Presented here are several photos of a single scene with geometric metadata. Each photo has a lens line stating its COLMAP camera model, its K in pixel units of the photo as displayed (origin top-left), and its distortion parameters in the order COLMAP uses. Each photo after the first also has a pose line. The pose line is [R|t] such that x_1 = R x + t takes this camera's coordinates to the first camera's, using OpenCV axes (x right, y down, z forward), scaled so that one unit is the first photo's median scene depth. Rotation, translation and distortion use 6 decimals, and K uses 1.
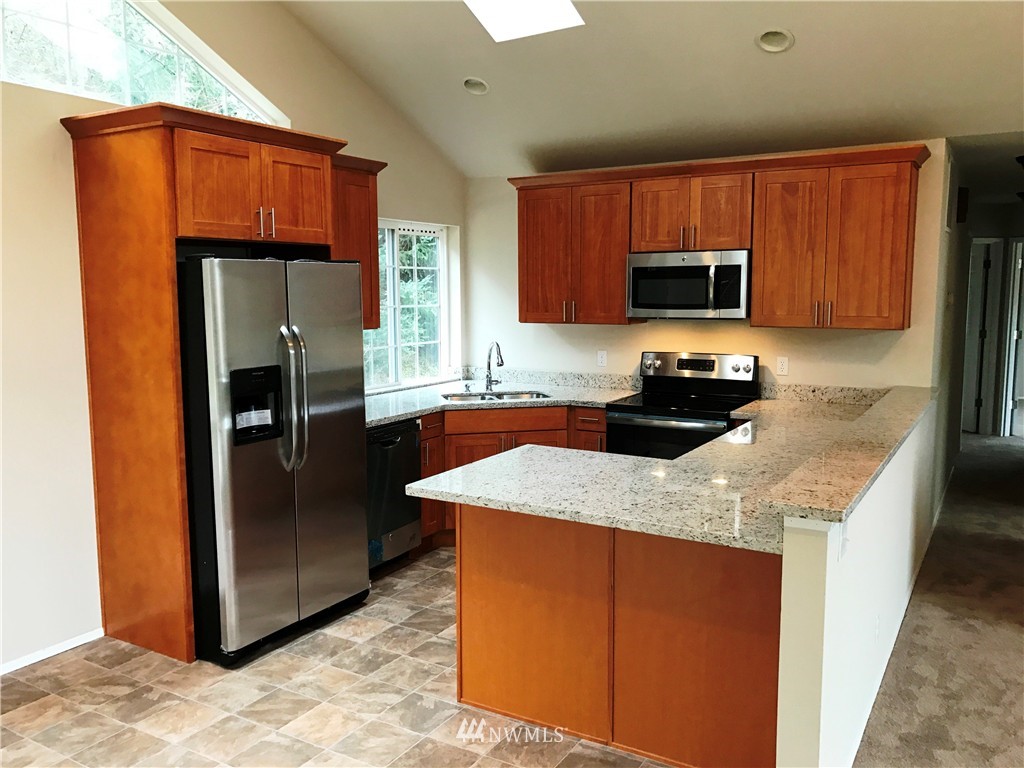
lens RADIAL K [[836.0, 0, 516.5], [0, 836.0, 377.4], [0, 0, 1]] dist [0.057825, -0.070554]
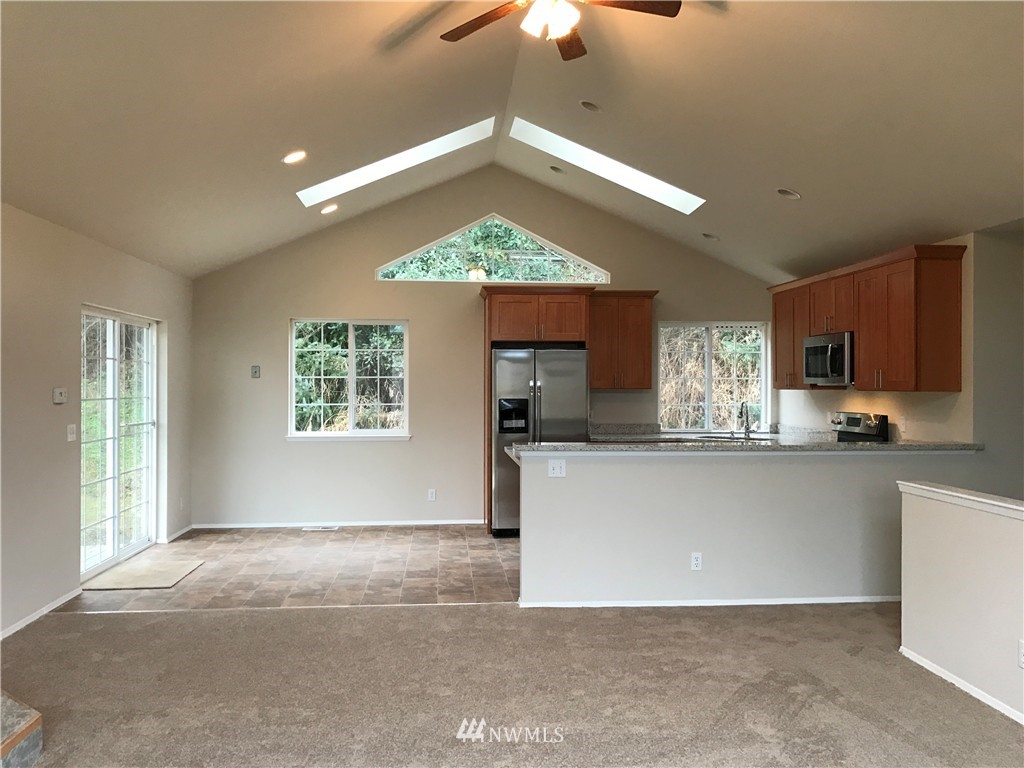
lens RADIAL K [[836.0, 0, 516.5], [0, 836.0, 377.4], [0, 0, 1]] dist [0.057825, -0.070554]
pose [[0.585426, -0.002393, -0.810722, 1.037208], [-0.091600, 0.993397, -0.069077, 0.058237], [0.805534, 0.114702, 0.581342, -0.179216]]
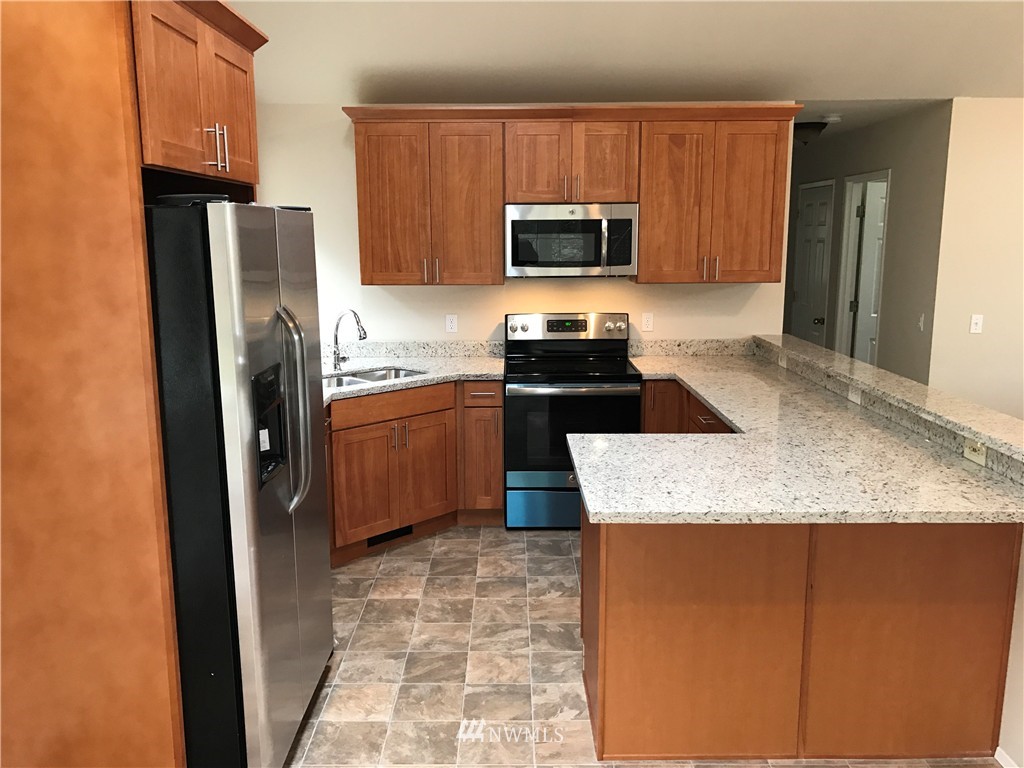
lens RADIAL K [[834.7, 0, 512.0], [0, 834.7, 384.0], [0, 0, 1]] dist [0.023944, -0.012493]
pose [[0.858334, -0.090604, 0.505029, -0.347585], [0.057714, 0.995088, 0.080433, -0.031064], [-0.509836, -0.039891, 0.859346, 0.242773]]
